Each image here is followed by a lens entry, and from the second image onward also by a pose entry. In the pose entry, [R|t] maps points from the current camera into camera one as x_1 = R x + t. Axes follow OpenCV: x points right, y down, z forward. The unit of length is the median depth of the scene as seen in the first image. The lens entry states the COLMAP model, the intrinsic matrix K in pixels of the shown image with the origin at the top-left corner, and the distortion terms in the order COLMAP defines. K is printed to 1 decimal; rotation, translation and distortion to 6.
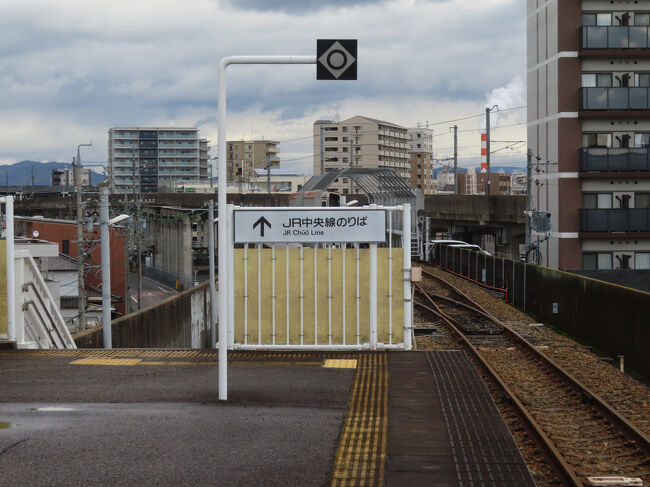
lens RADIAL K [[1387.2, 0, 325.0], [0, 1387.2, 243.5], [0, 0, 1]] dist [-0.037278, 0.677213]
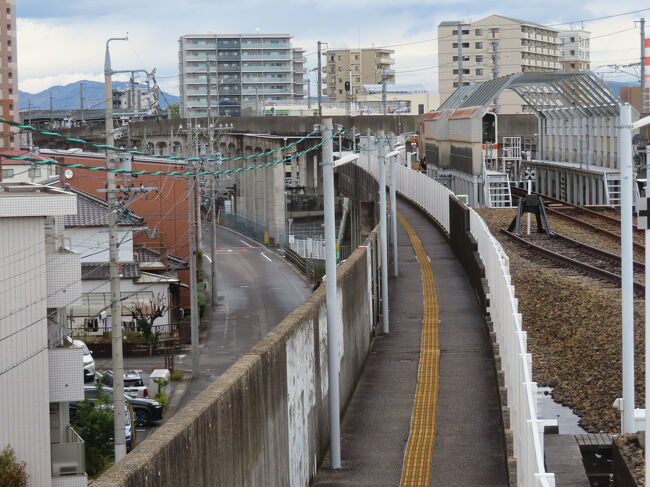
lens RADIAL K [[1387.2, 0, 325.0], [0, 1387.2, 243.5], [0, 0, 1]] dist [-0.037278, 0.677213]
pose [[0.997766, -0.005242, -0.066599, -0.020638], [0.008780, 0.998558, 0.052953, -0.005778], [0.066225, -0.053419, 0.996374, 0.211841]]
